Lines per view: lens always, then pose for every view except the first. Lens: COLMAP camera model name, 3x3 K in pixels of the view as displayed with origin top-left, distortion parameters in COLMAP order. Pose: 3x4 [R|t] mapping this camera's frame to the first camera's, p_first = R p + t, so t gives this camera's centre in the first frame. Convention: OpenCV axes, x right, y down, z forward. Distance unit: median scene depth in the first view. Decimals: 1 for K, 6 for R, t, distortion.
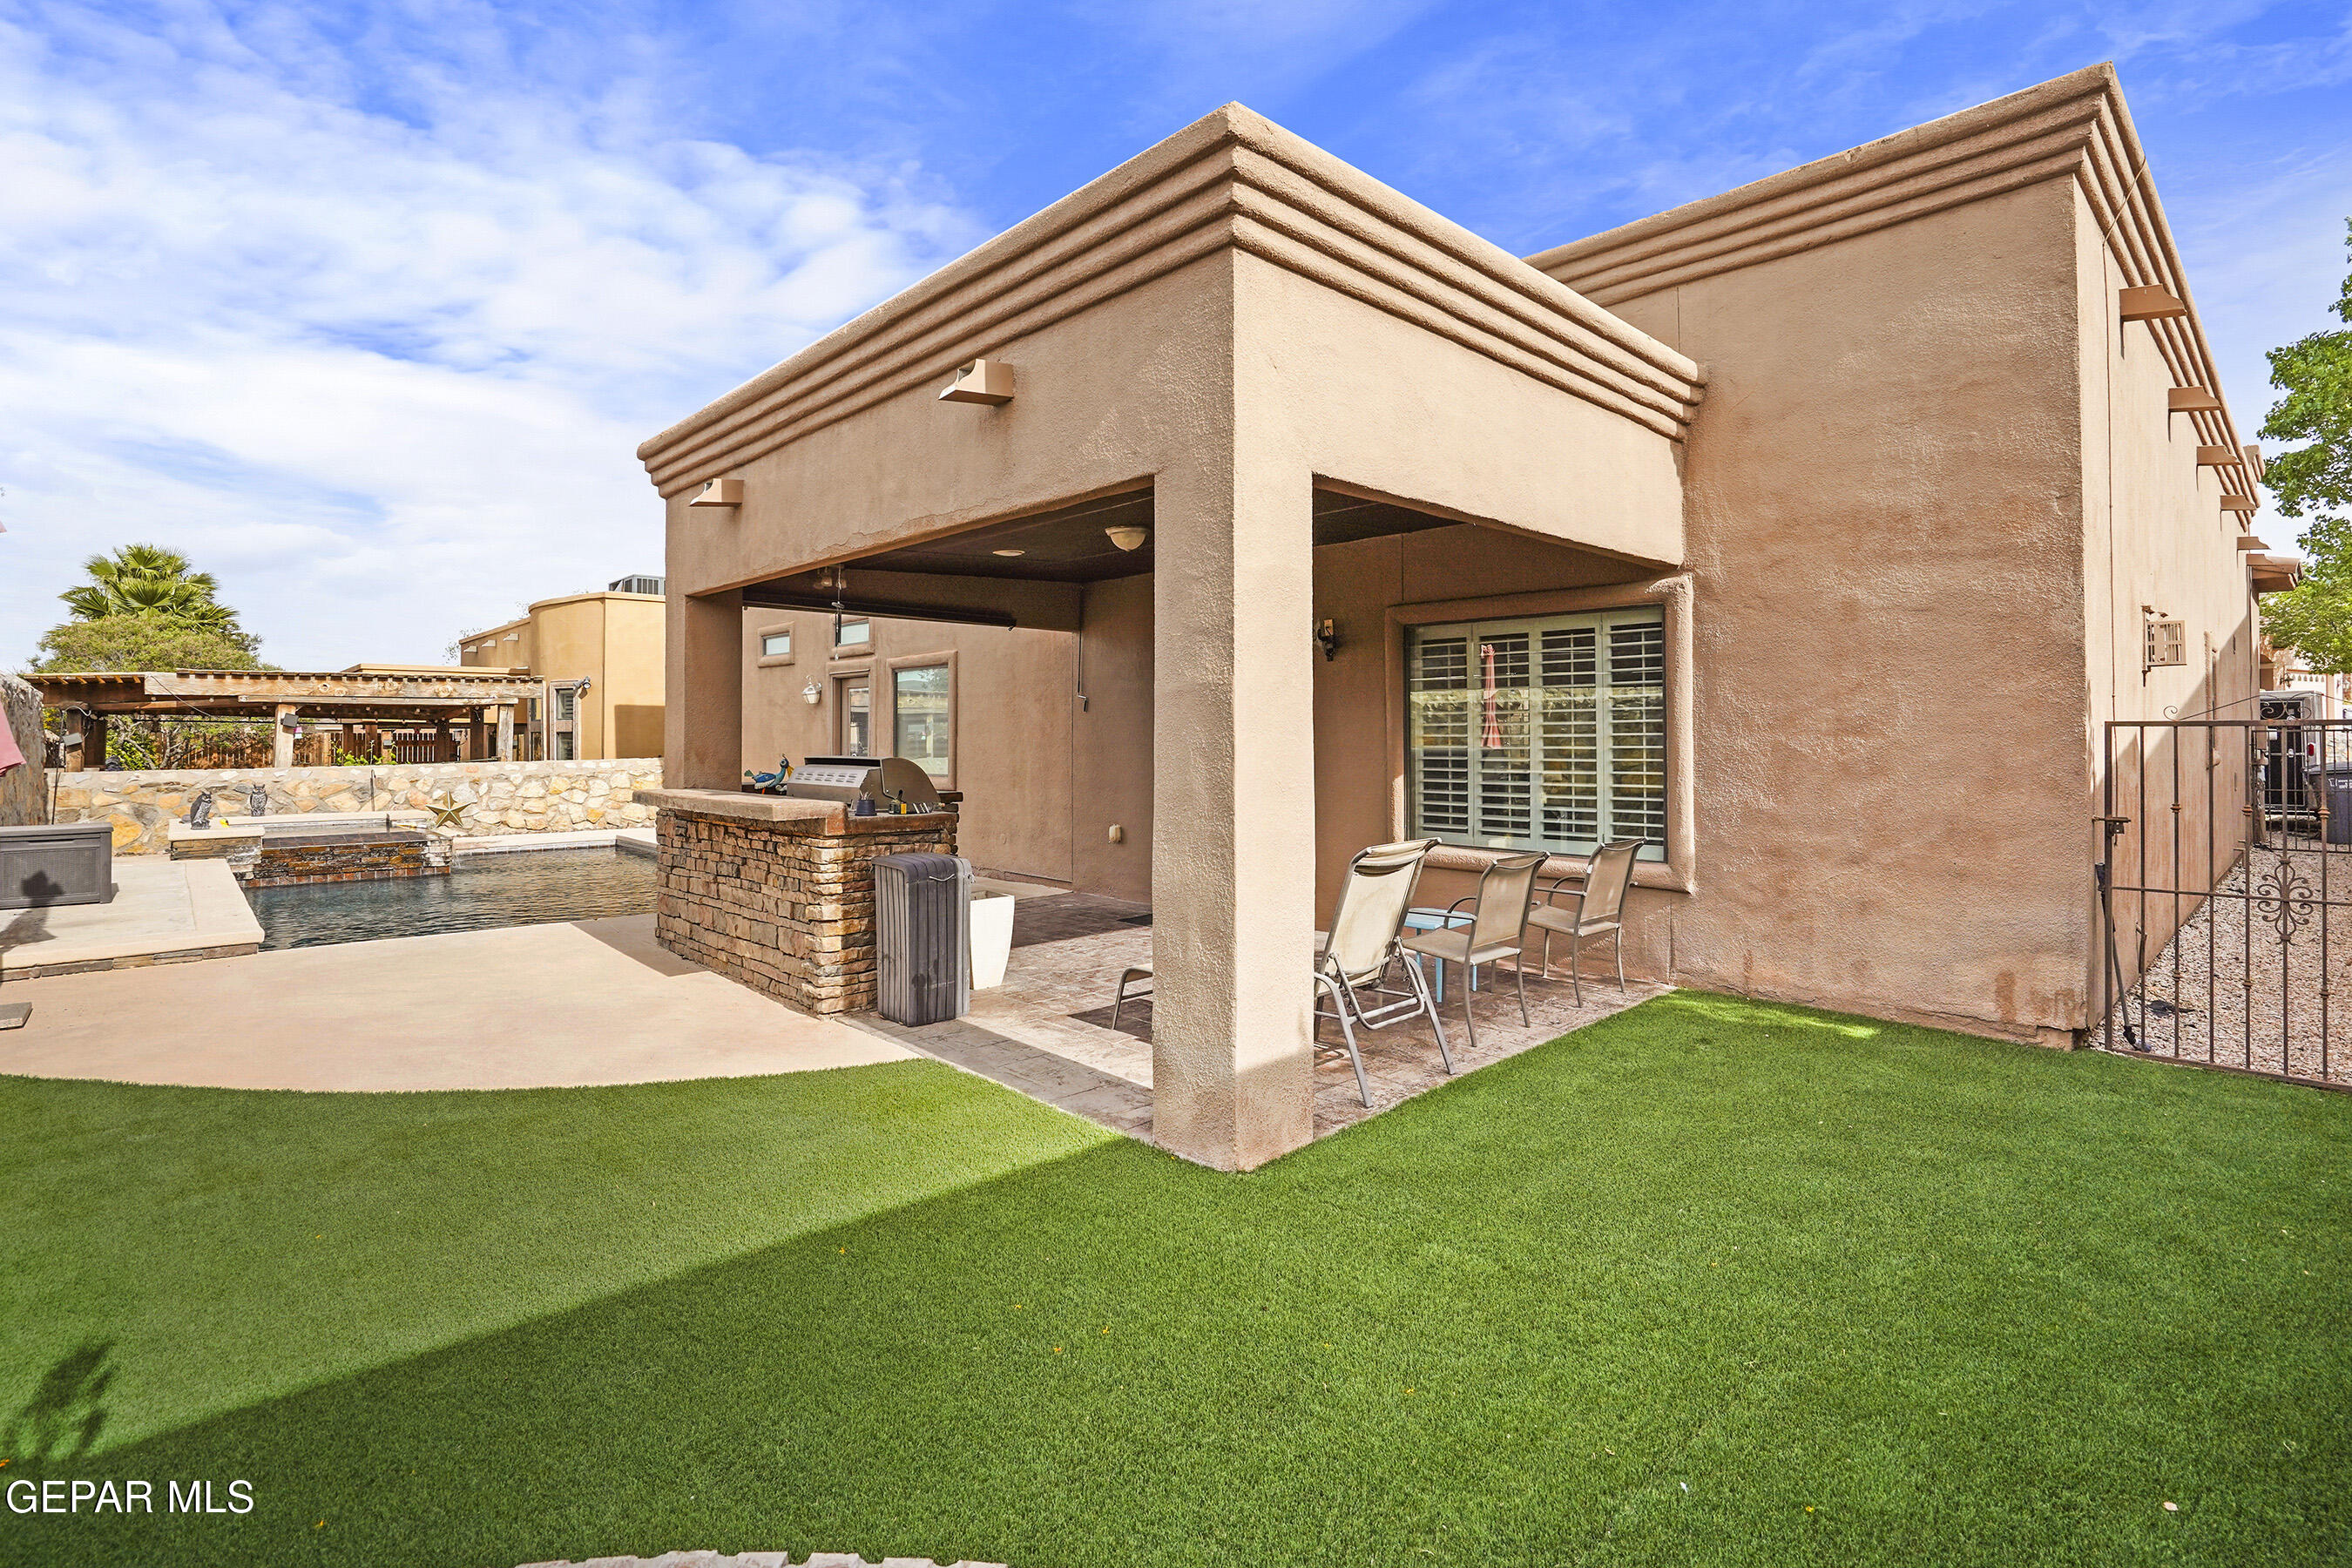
lens RADIAL K [[1107.6, 0, 1162.8], [0, 1107.6, 750.5], [0, 0, 1]] dist [-0.045641, 0.012420]
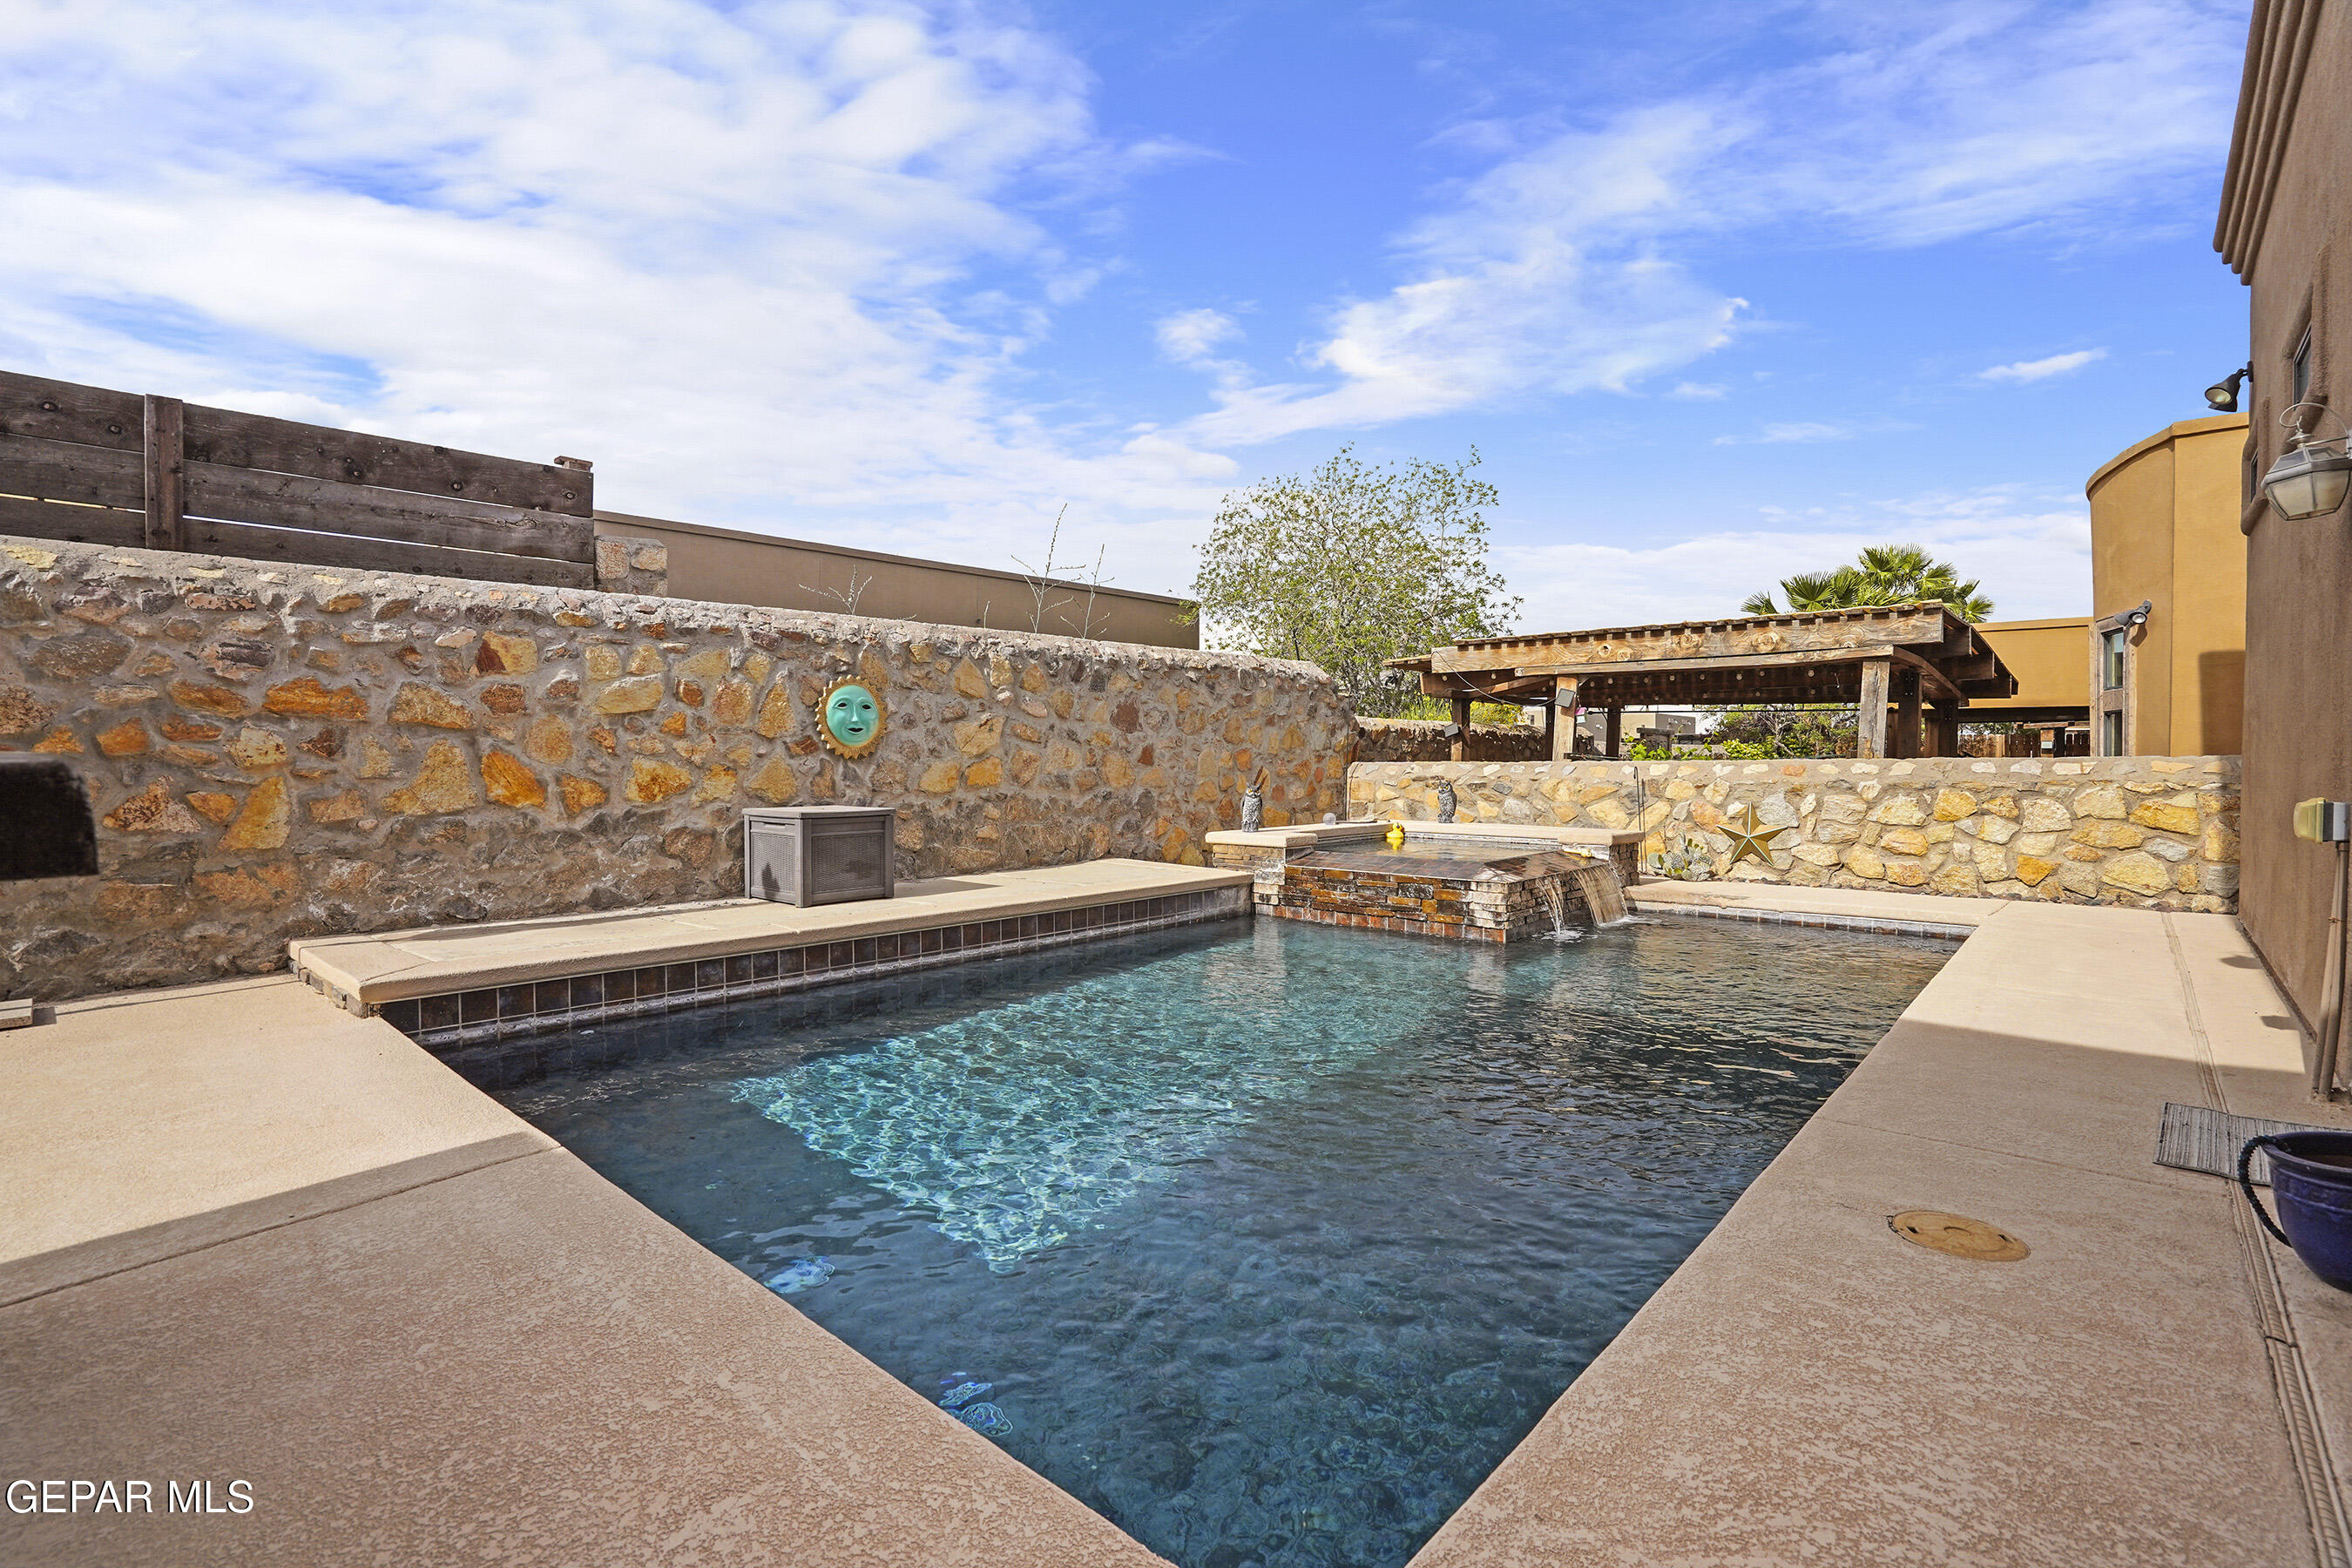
lens RADIAL K [[1081.7, 0, 1178.2], [0, 1081.7, 763.2], [0, 0, 1]] dist [-0.064545, 0.020308]
pose [[0.078944, 0.008008, -0.996847, -0.089753], [-0.012460, 0.999898, 0.007046, 0.013776], [0.996801, 0.011864, 0.079036, 0.629386]]
